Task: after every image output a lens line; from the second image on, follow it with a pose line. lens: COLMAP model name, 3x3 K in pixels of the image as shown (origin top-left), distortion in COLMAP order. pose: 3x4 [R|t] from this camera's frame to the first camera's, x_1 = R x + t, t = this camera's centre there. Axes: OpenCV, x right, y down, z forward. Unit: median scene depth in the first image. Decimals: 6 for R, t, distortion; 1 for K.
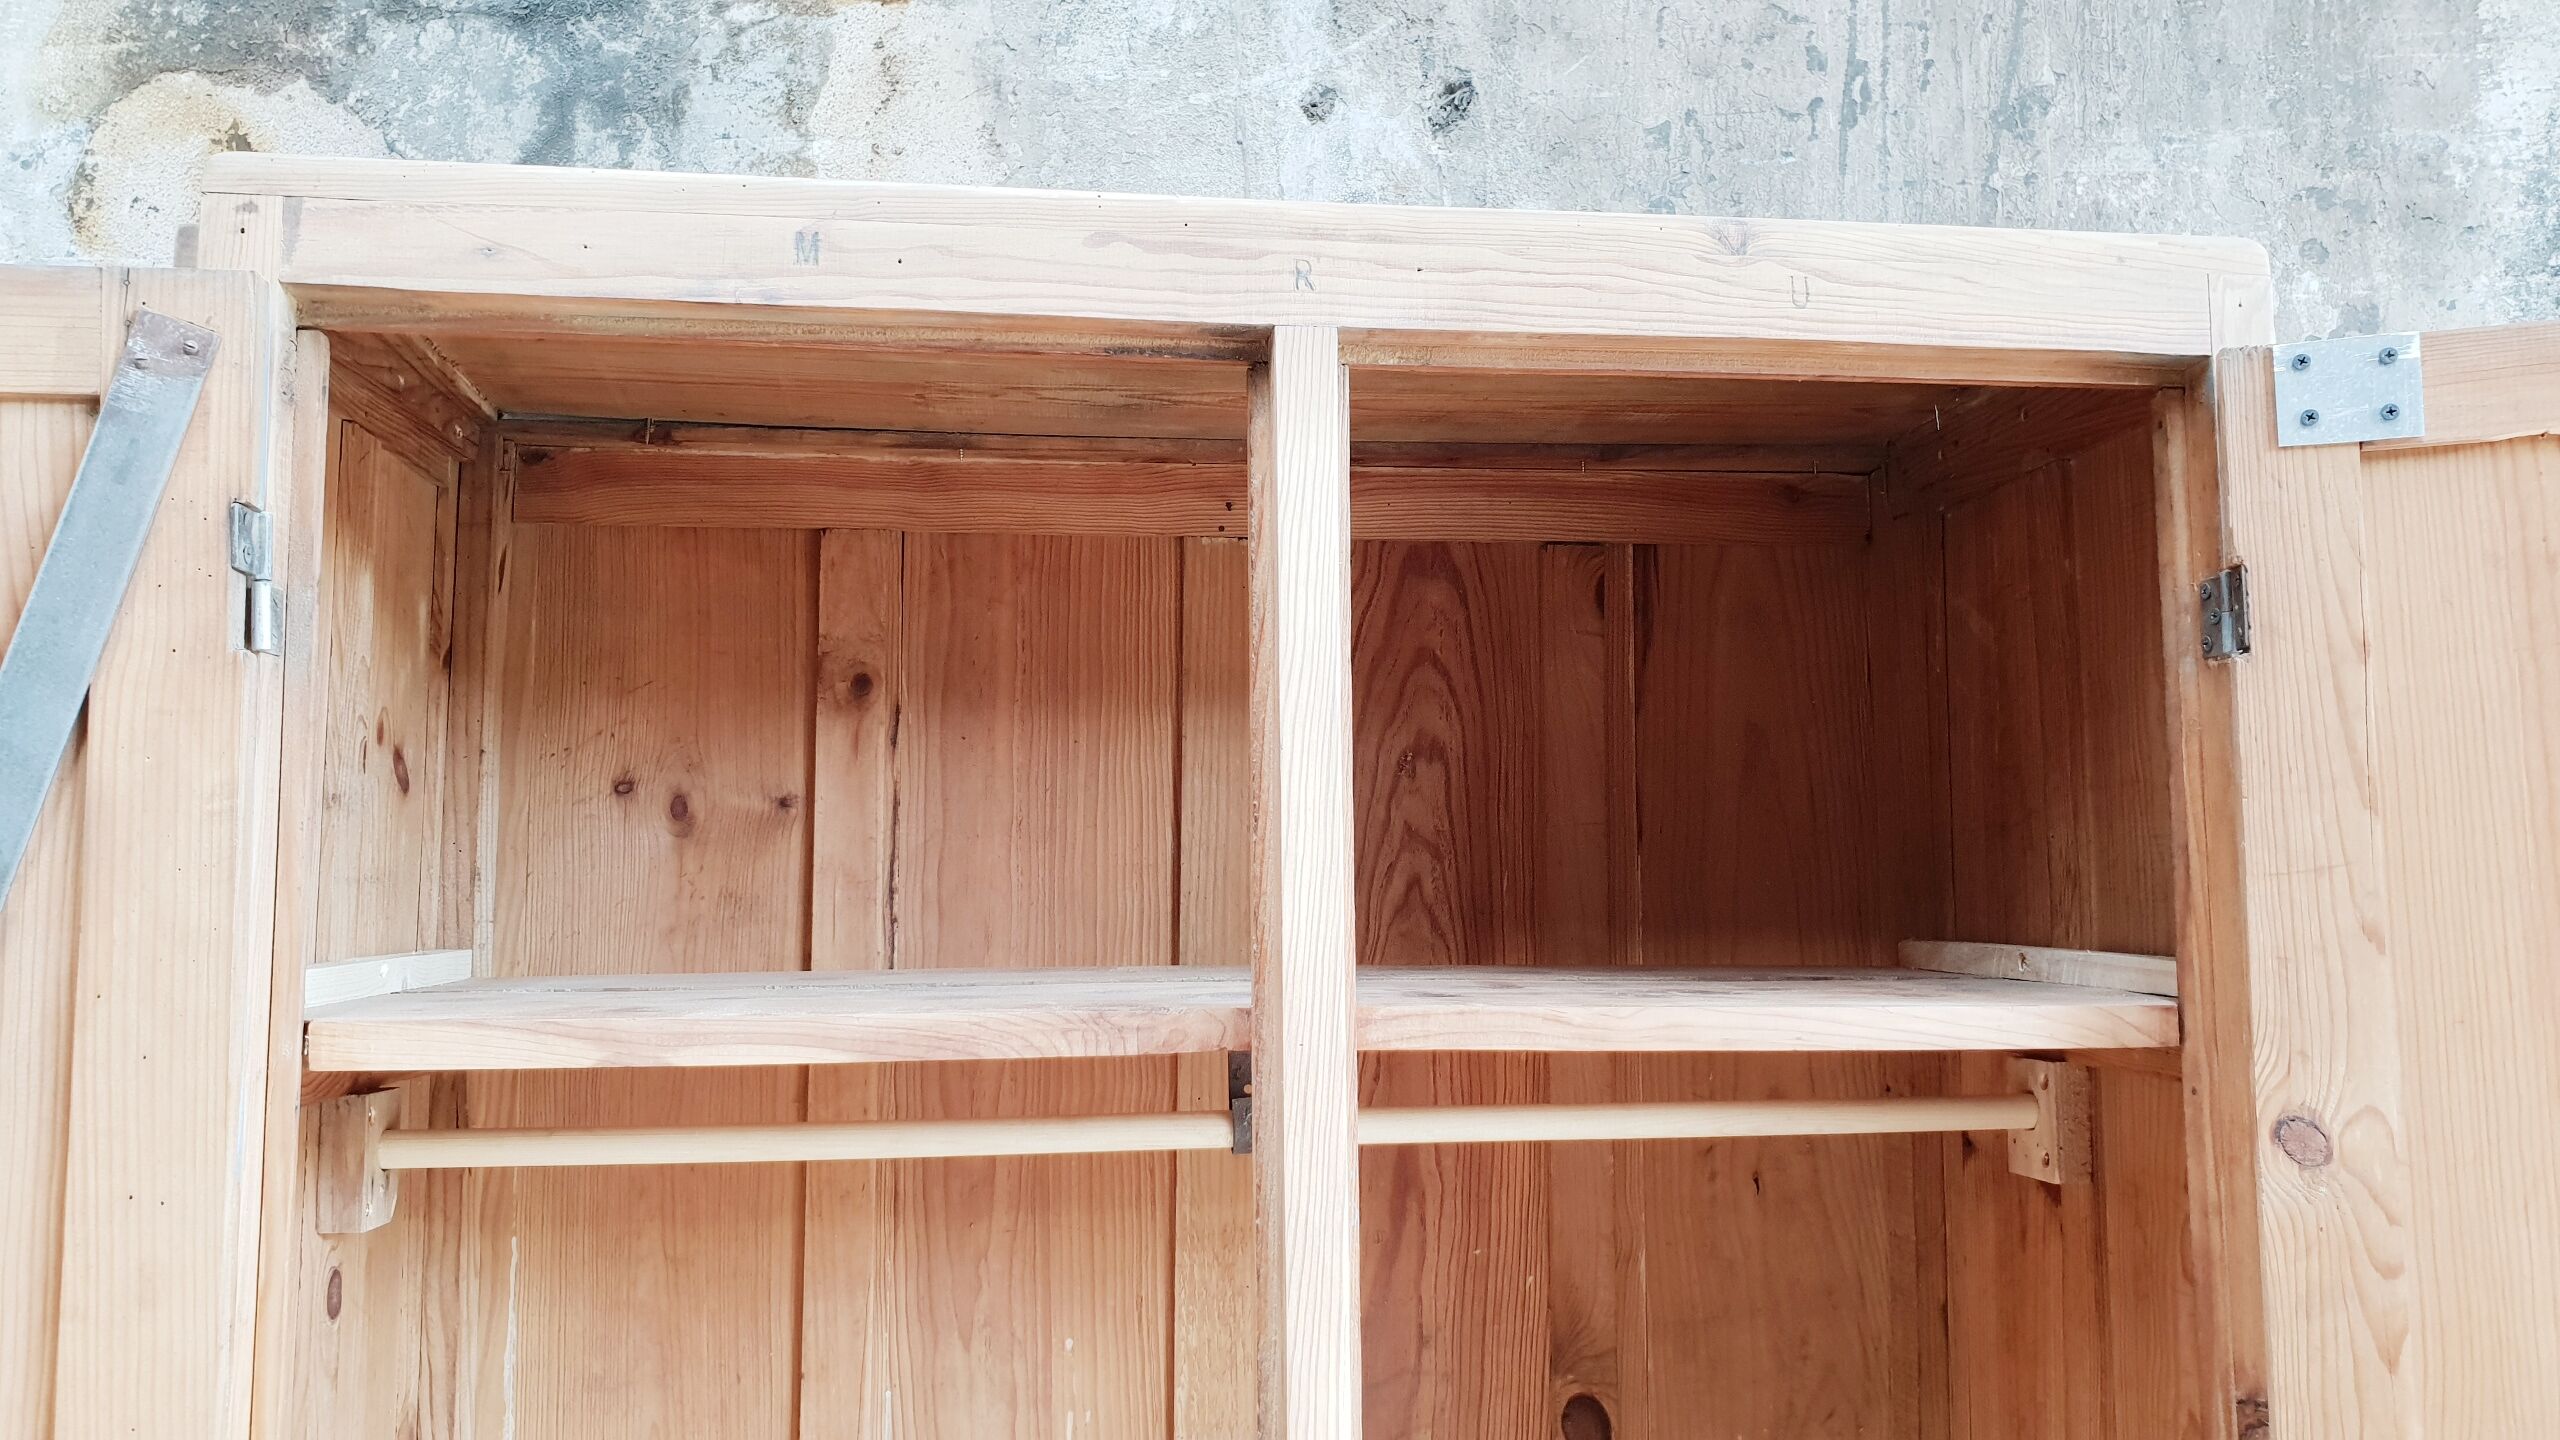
lens RADIAL K [[2012.5, 0, 1262.7], [0, 2012.5, 725.0], [0, 0, 1]] dist [-0.010785, 0.035428]
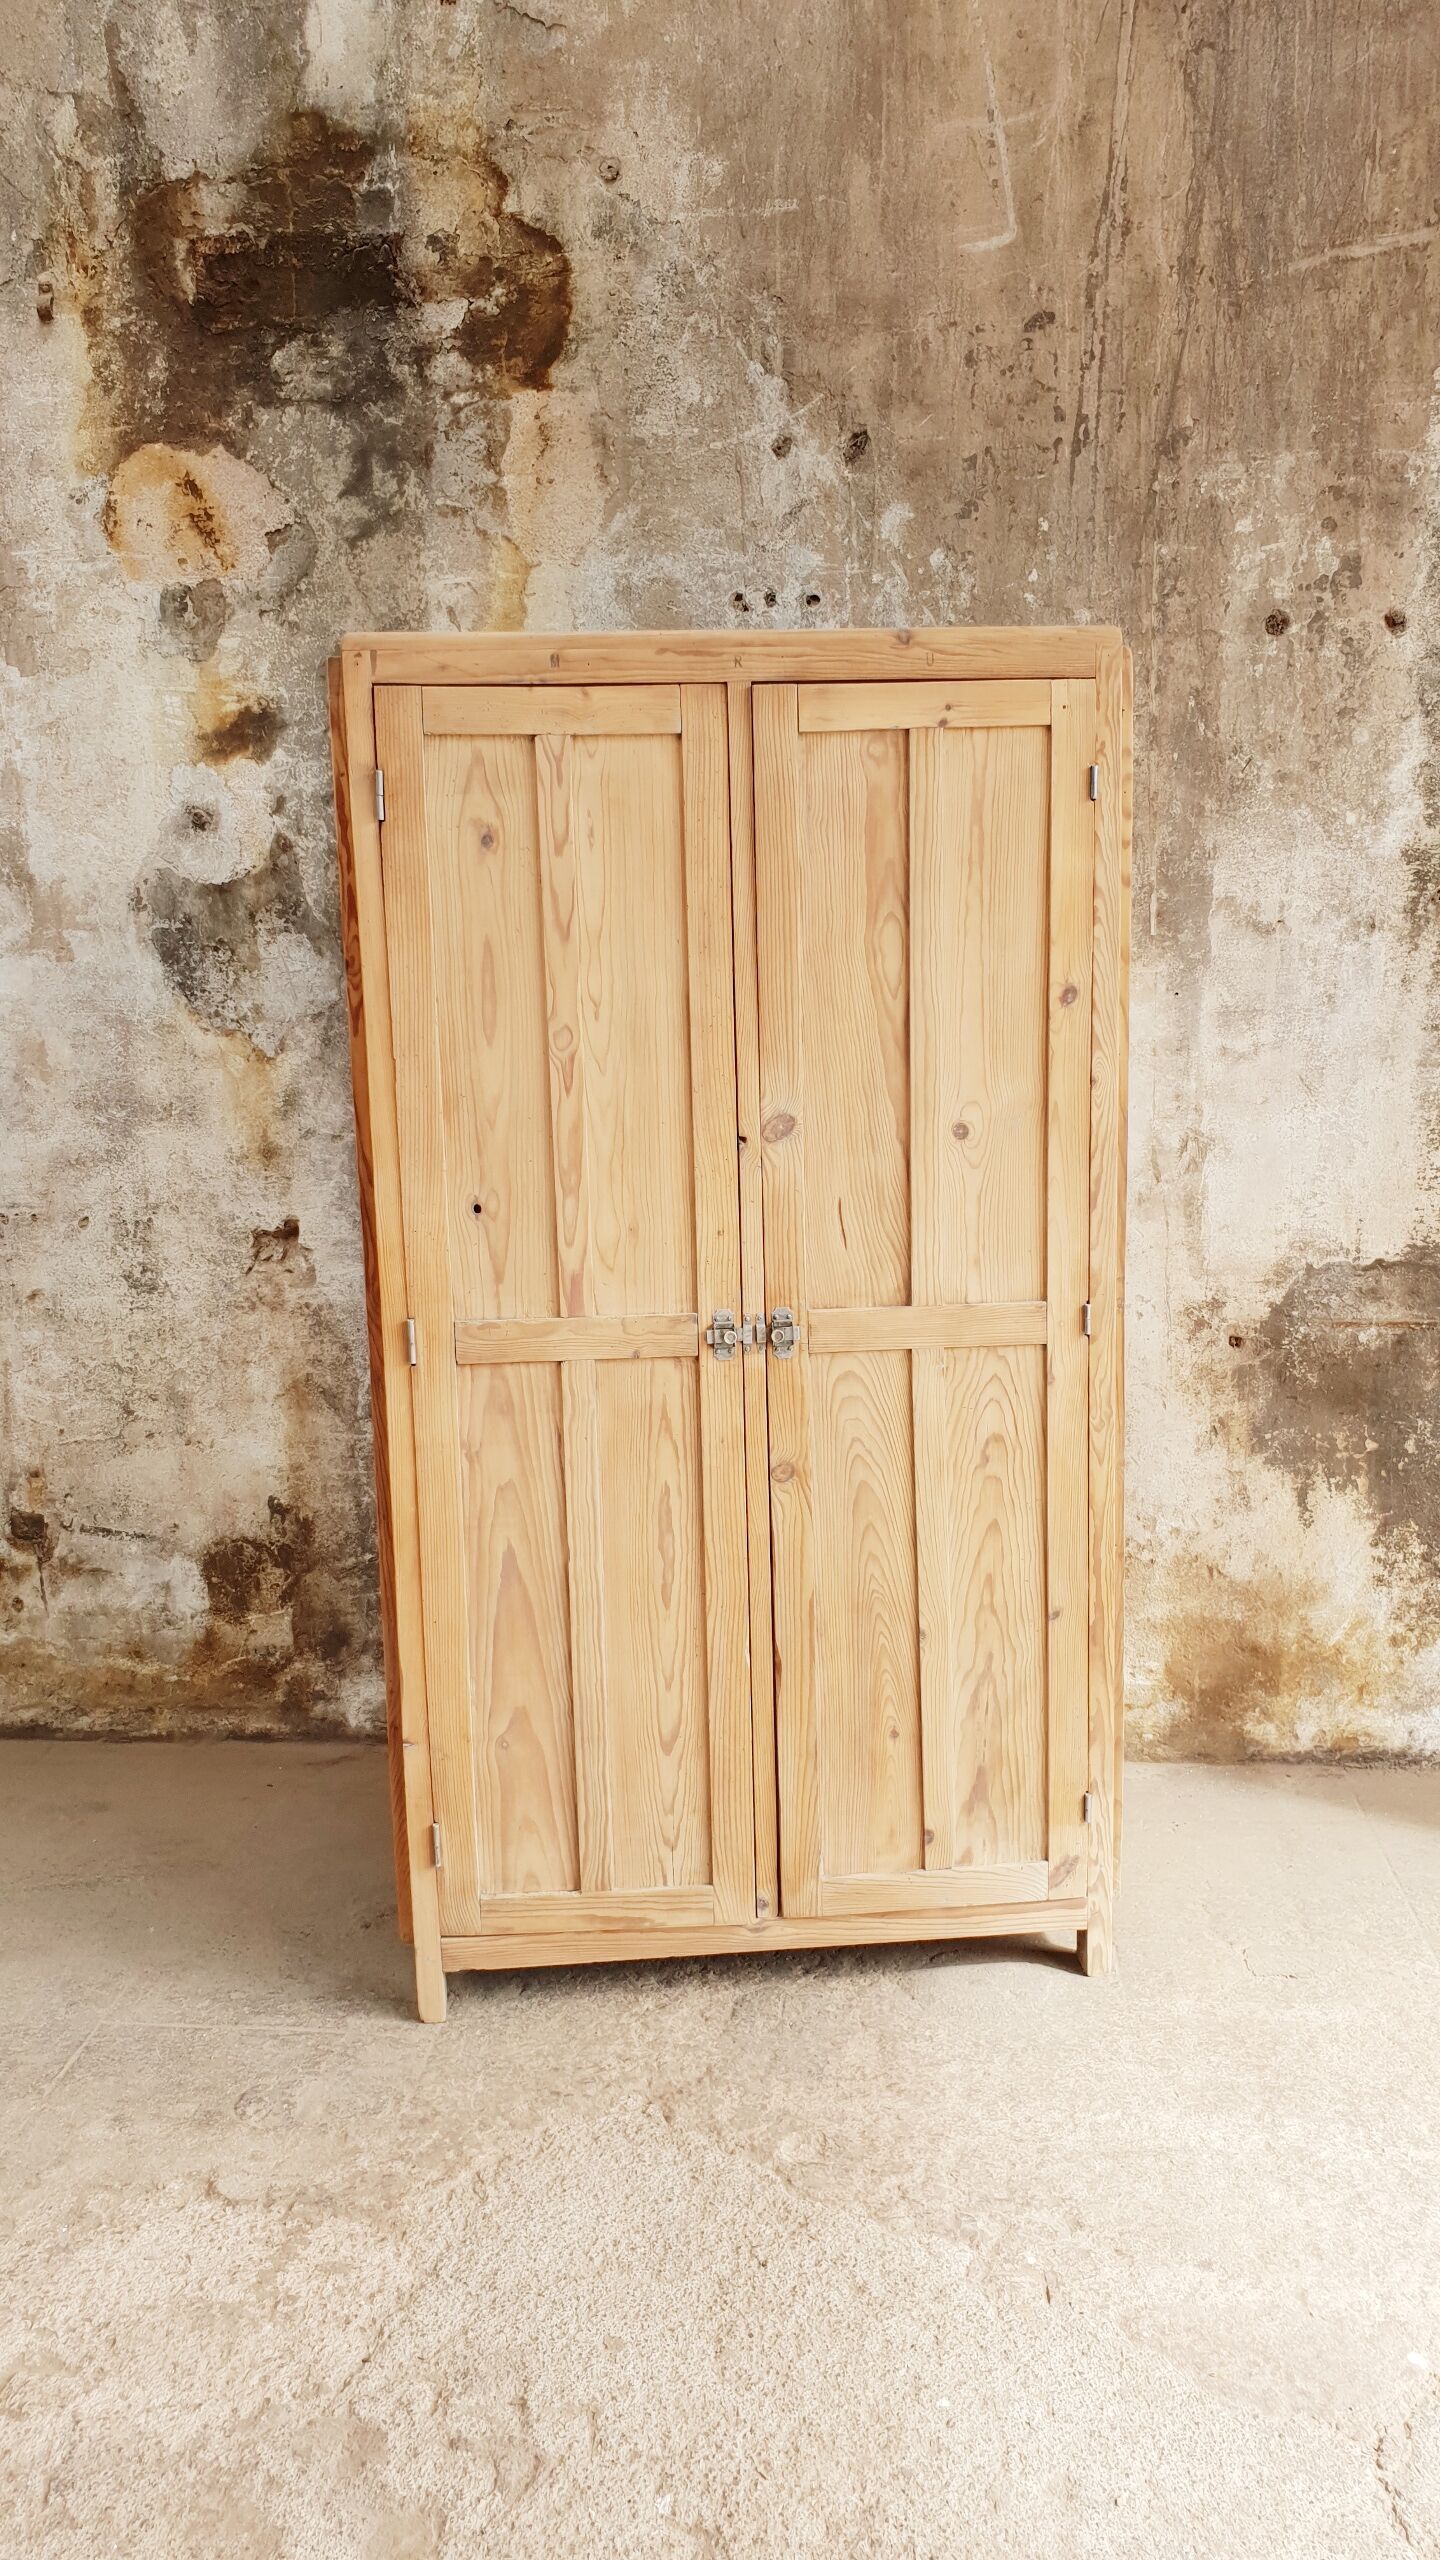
lens RADIAL K [[2012.5, 0, 727.6], [0, 2012.5, 1257.4], [0, 0, 1]] dist [-0.010785, 0.035428]
pose [[0.998011, -0.006217, -0.062728, 0.088661], [0.022617, 0.964182, 0.264276, -0.088024], [0.058838, -0.265170, 0.962405, -0.936039]]
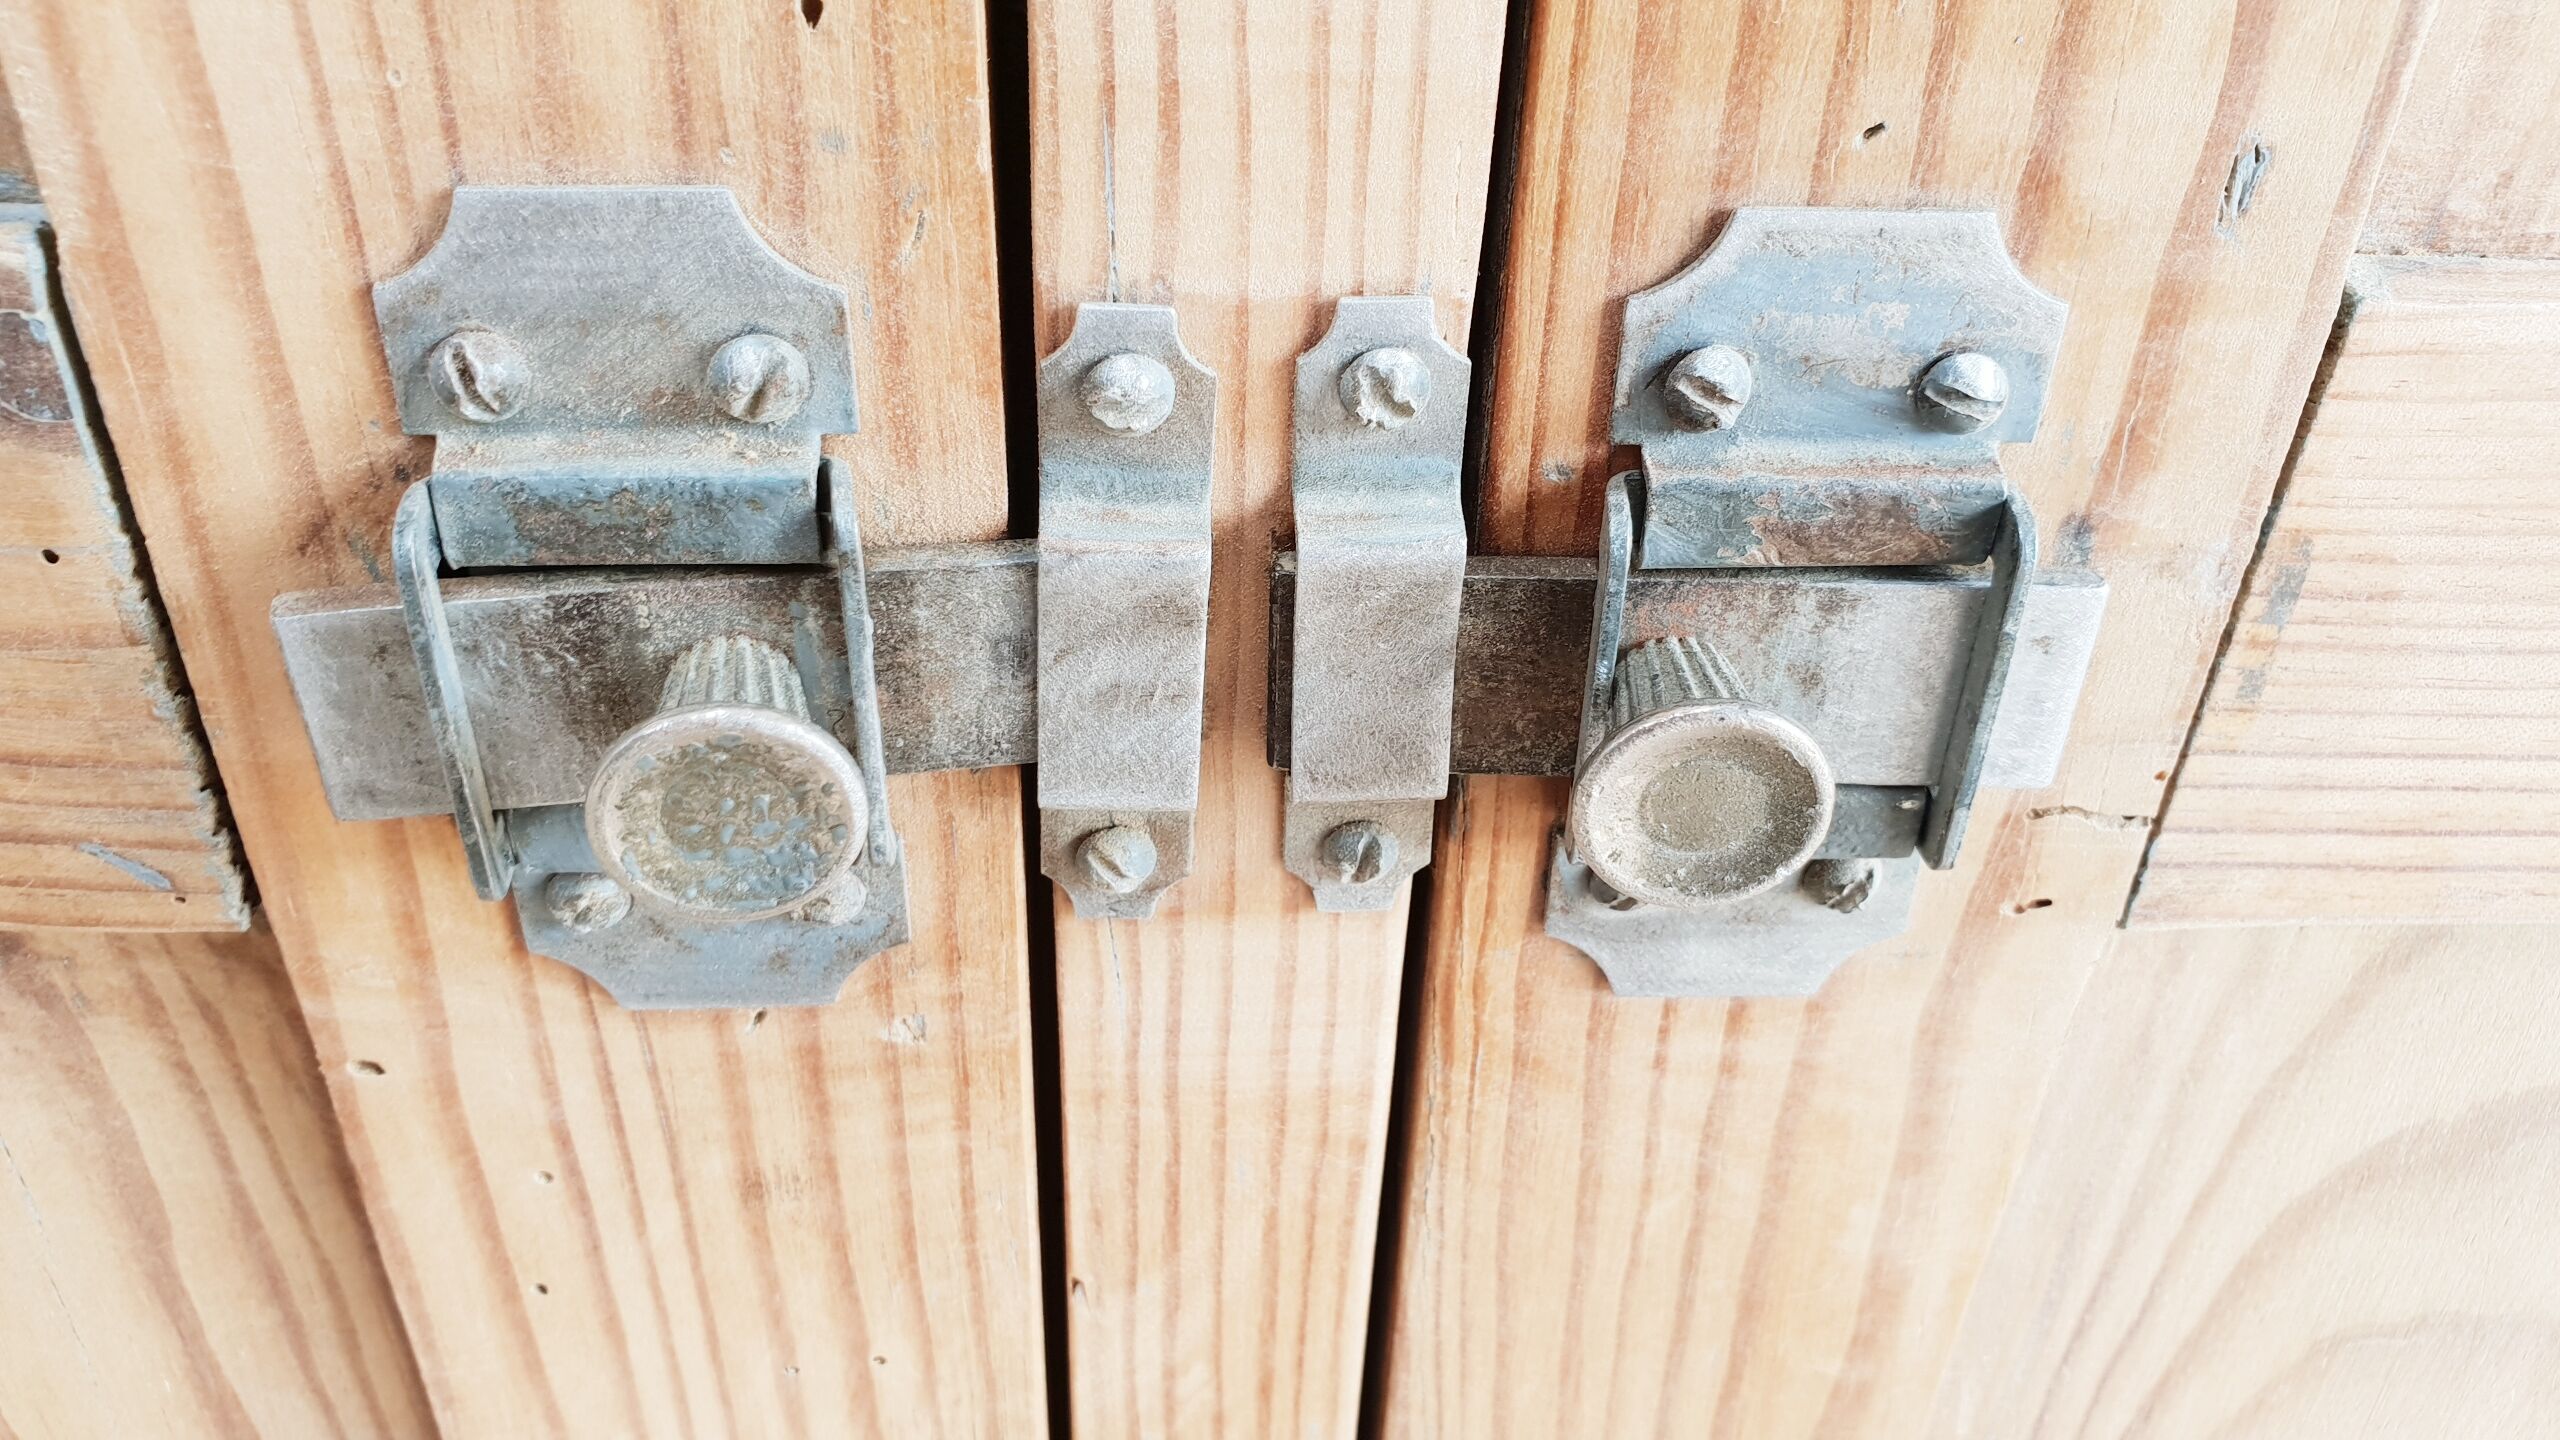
lens RADIAL K [[2165.4, 0, 1284.1], [0, 2165.4, 705.6], [0, 0, 1]] dist [-0.039643, -0.004085]
pose [[0.995484, 0.087279, -0.037346, 0.020503], [-0.039589, 0.739217, 0.672303, 0.303279], [0.086285, -0.667788, 0.739333, 0.414617]]
